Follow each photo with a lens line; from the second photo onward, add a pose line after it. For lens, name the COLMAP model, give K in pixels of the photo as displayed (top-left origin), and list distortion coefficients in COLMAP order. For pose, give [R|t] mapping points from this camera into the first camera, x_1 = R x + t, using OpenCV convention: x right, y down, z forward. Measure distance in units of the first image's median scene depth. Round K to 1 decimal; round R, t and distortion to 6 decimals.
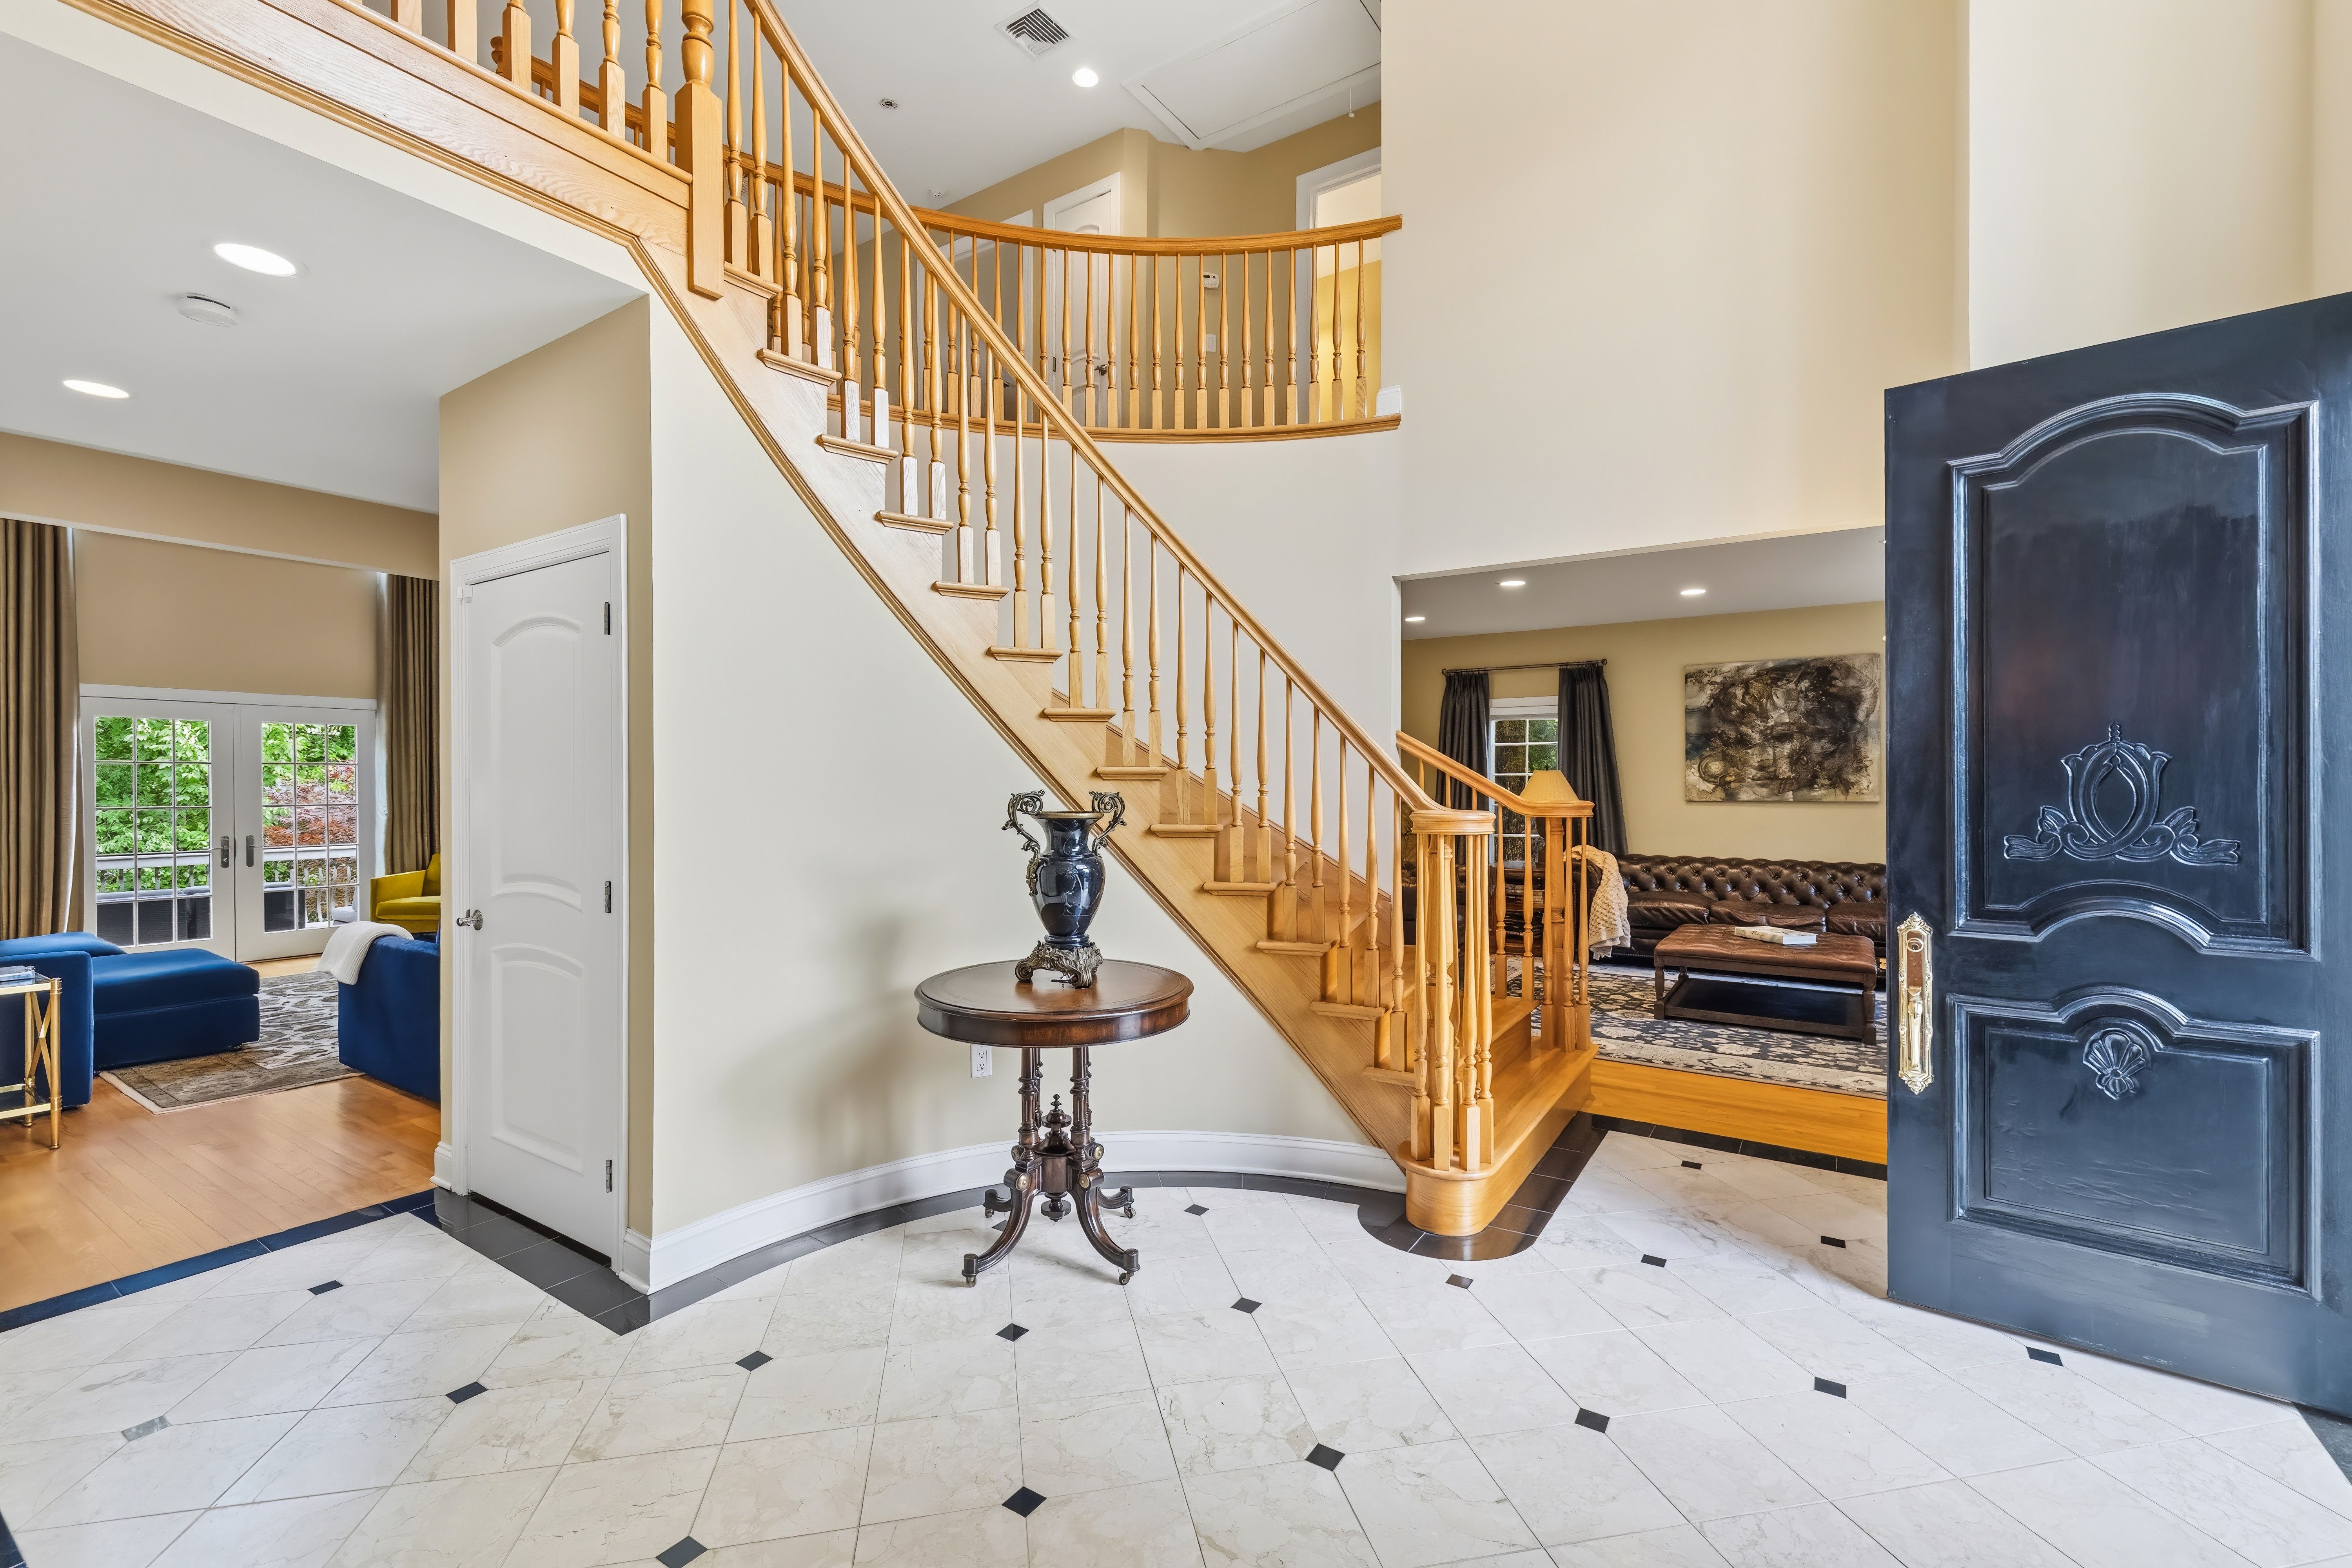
lens RADIAL K [[1010.3, 0, 1177.2], [0, 1010.3, 785.9], [0, 0, 1]] dist [0.004477, -0.000052]
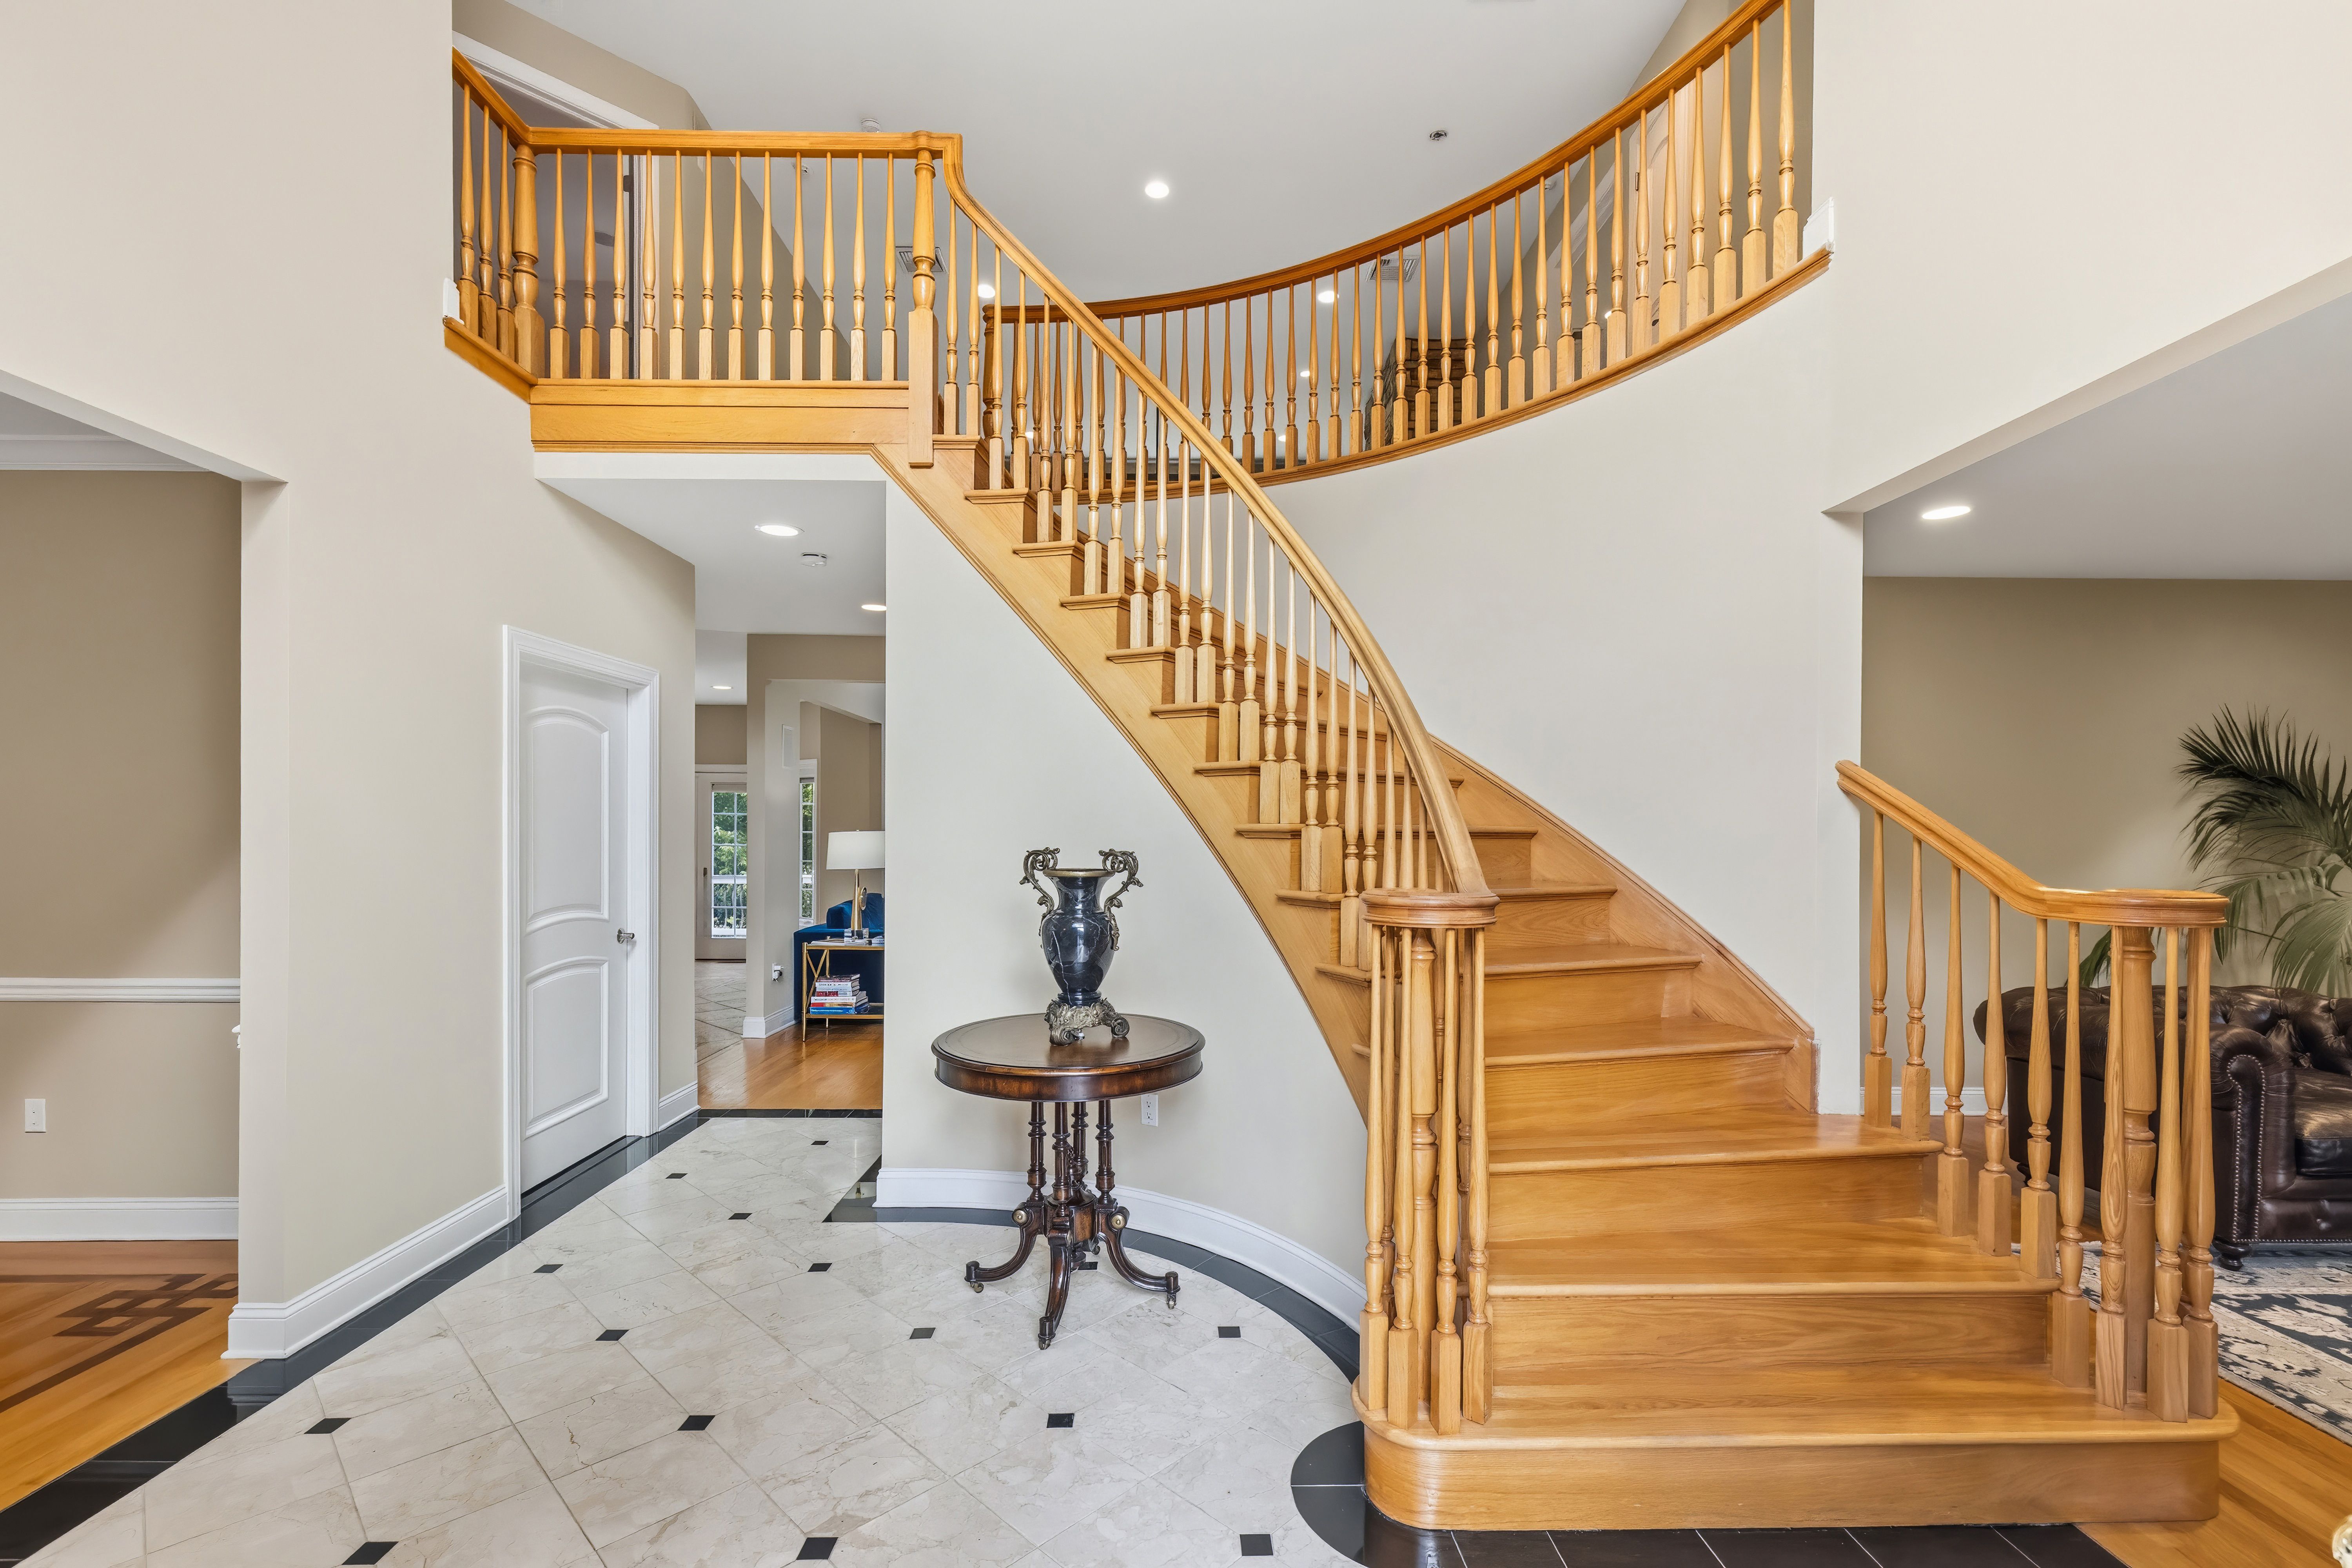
lens RADIAL K [[1010.3, 0, 1153.8], [0, 1010.3, 831.3], [0, 0, 1]] dist [0.004477, -0.000052]
pose [[0.563729, 0.007469, -0.825926, 0.781427], [-0.010321, 0.999945, 0.001998, -0.016139], [0.825895, 0.007398, 0.563775, 0.501694]]
